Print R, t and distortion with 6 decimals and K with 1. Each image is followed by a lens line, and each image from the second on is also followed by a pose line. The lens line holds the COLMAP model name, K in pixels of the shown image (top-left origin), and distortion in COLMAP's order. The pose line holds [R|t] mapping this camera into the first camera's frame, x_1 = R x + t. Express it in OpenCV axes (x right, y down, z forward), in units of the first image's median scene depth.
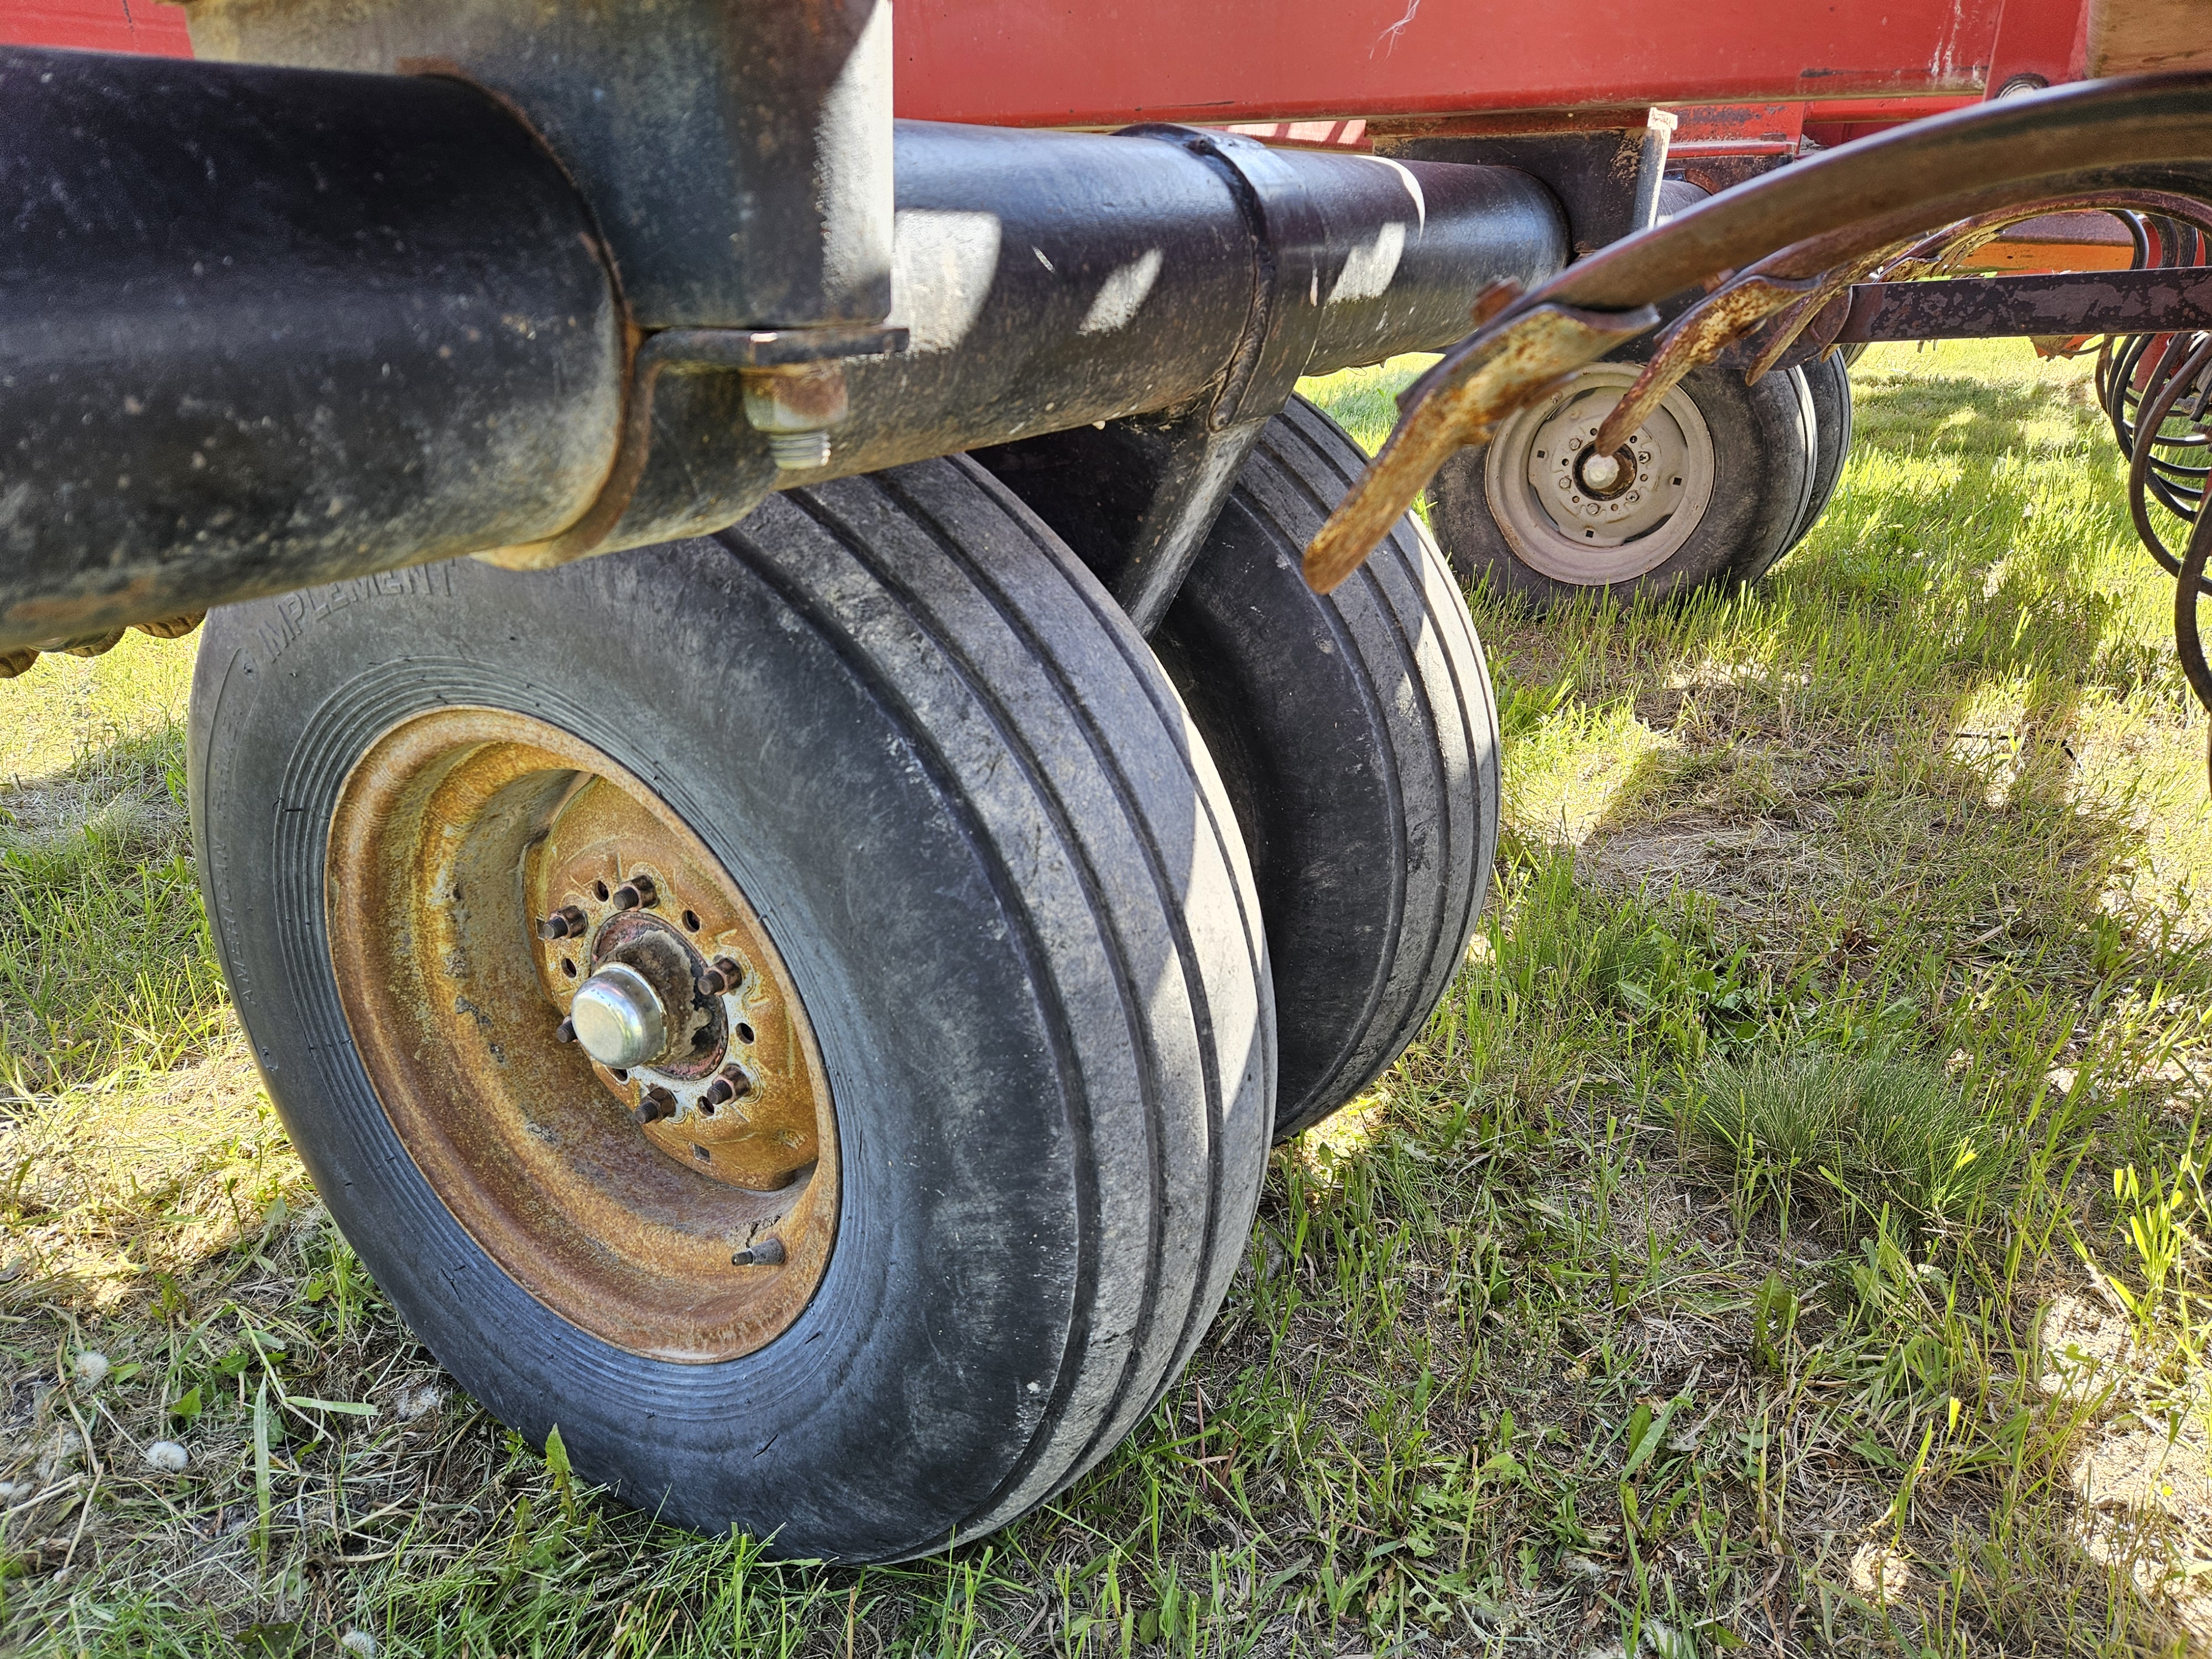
lens RADIAL K [[1506.1, 0, 1106.0], [0, 1506.1, 829.5], [0, 0, 1]] dist [0.106153, -0.099418]
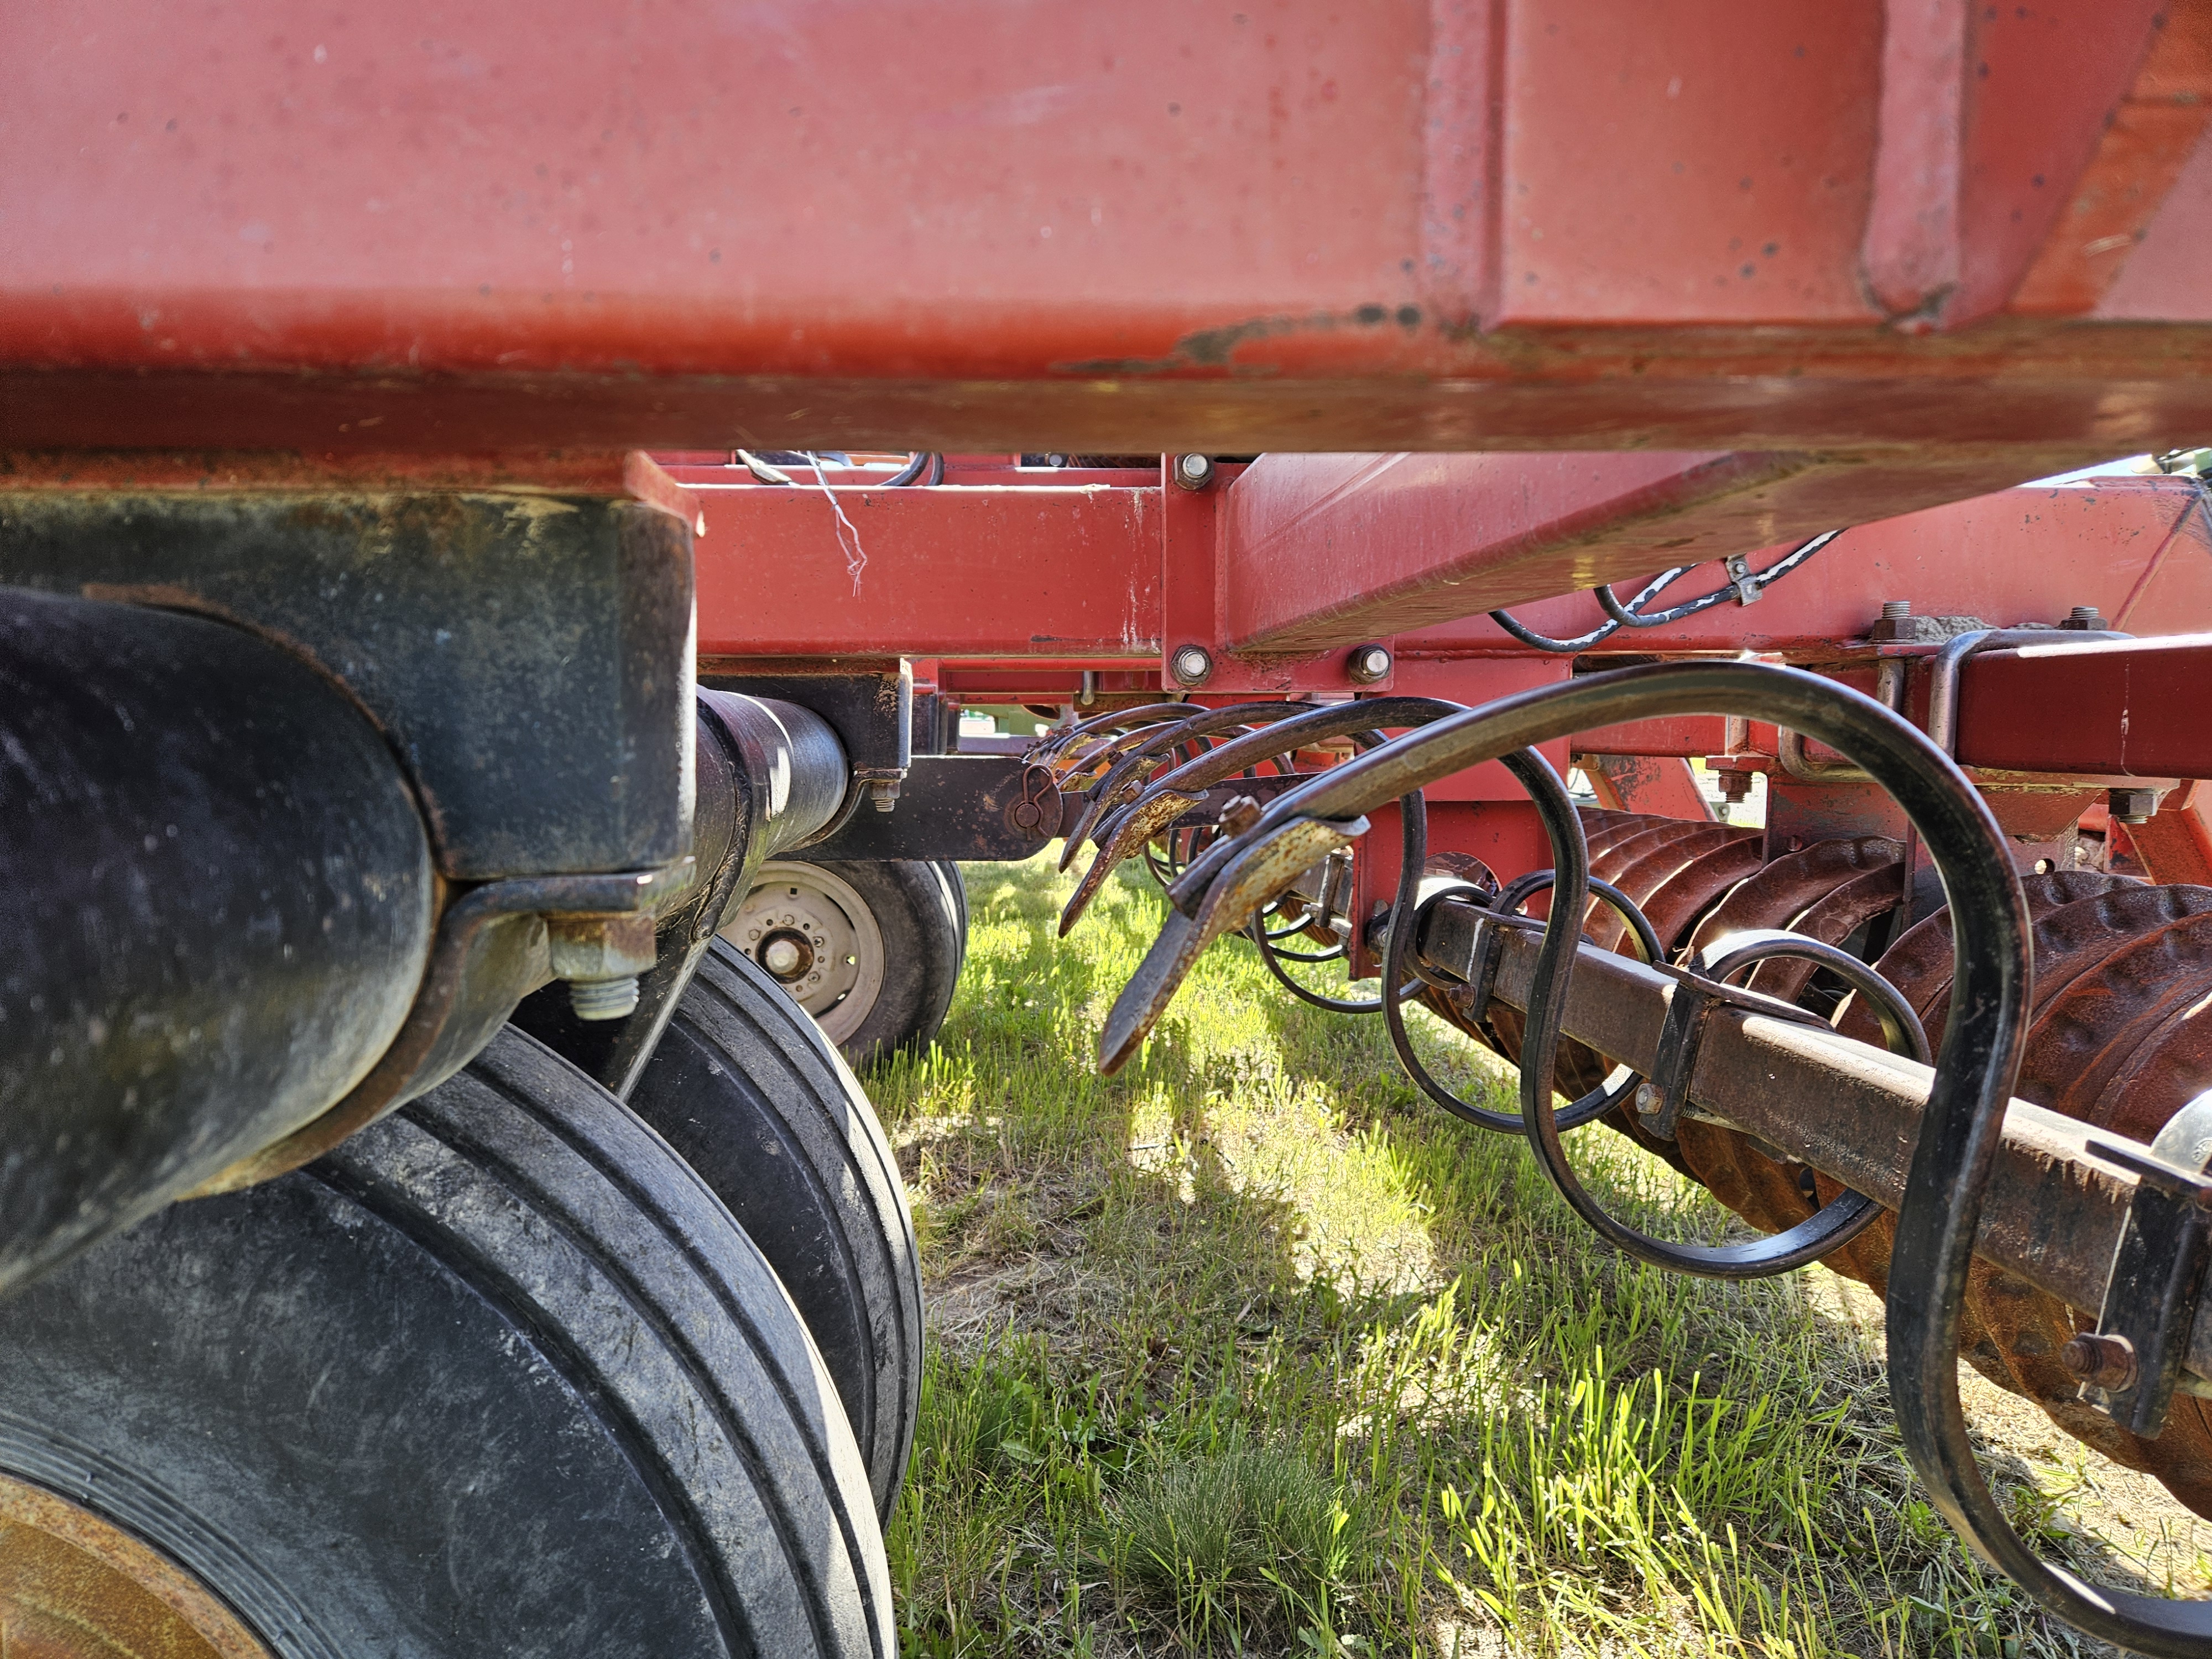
lens RADIAL K [[1501.8, 0, 1095.9], [0, 1501.8, 830.3], [0, 0, 1]] dist [0.080337, -0.071376]
pose [[0.825234, -0.040449, 0.563341, -0.305103], [0.213932, 0.945496, -0.245499, -0.043526], [-0.522706, 0.323111, 0.788909, 0.085901]]
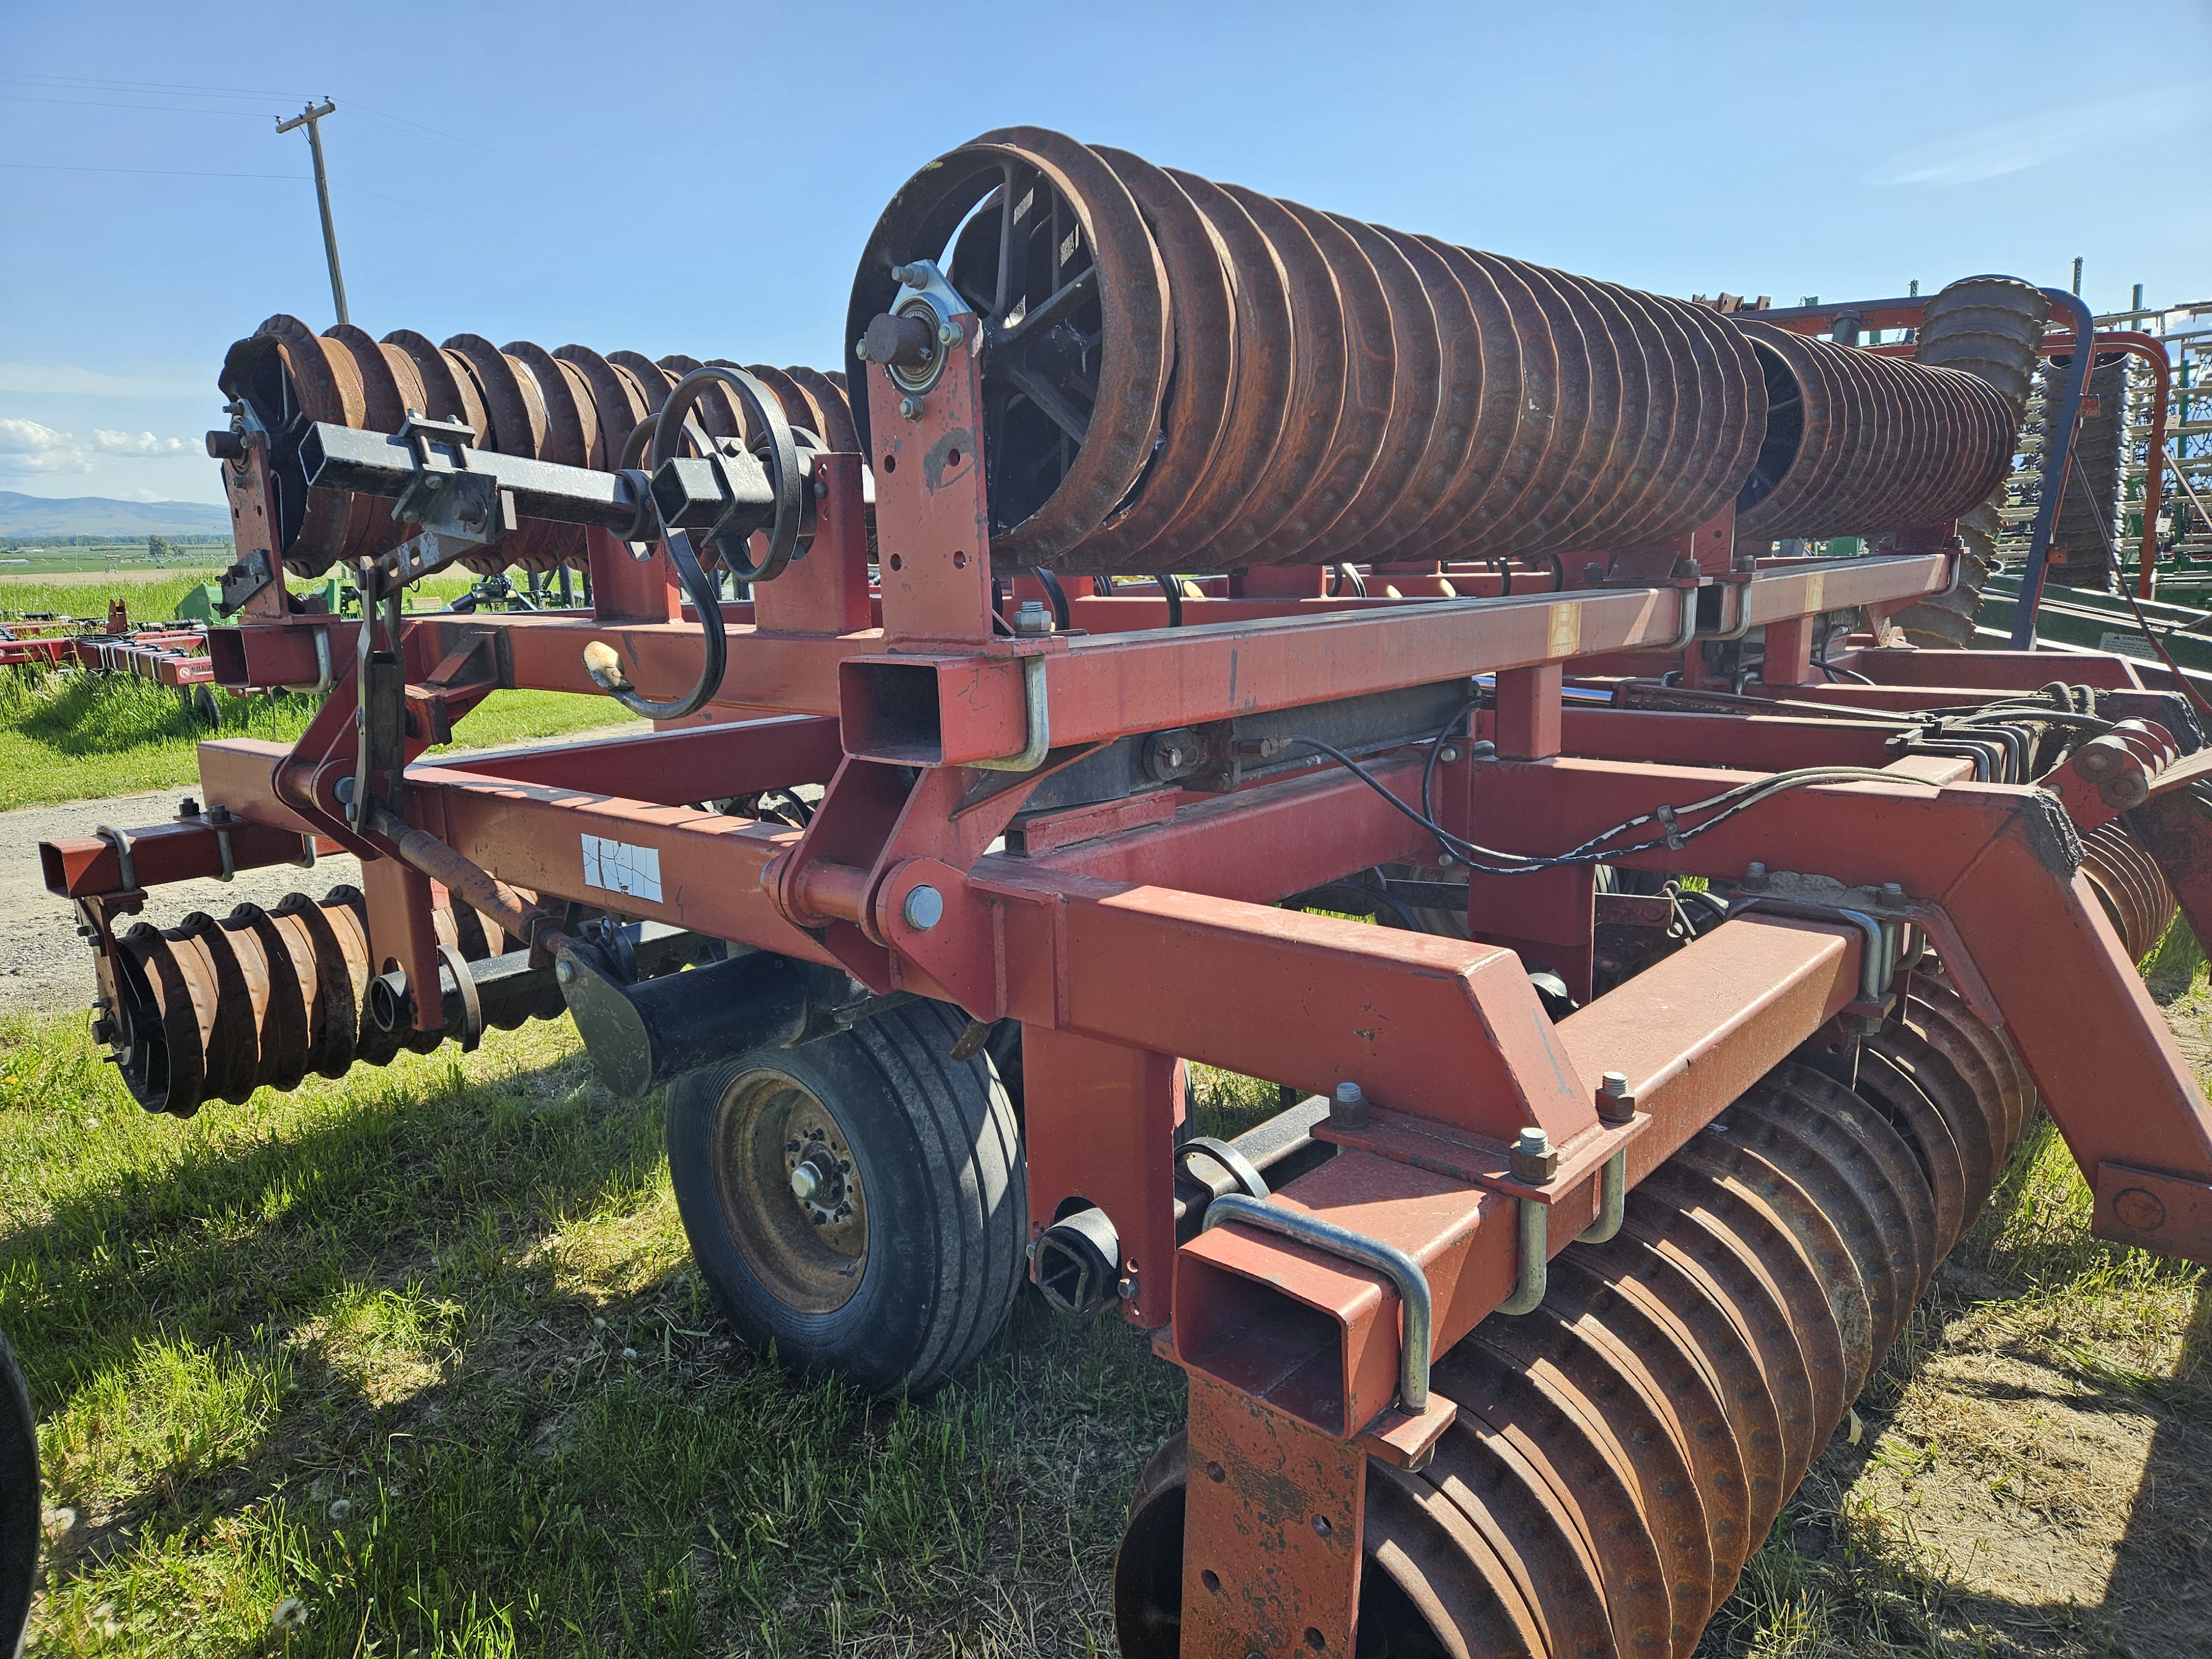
lens RADIAL K [[1501.8, 0, 1095.9], [0, 1501.8, 830.3], [0, 0, 1]] dist [0.080337, -0.071376]
pose [[0.984473, 0.013069, -0.175048, 0.835327], [-0.046449, 0.981073, -0.187985, -0.011998], [0.169278, 0.193197, 0.966447, -2.109333]]
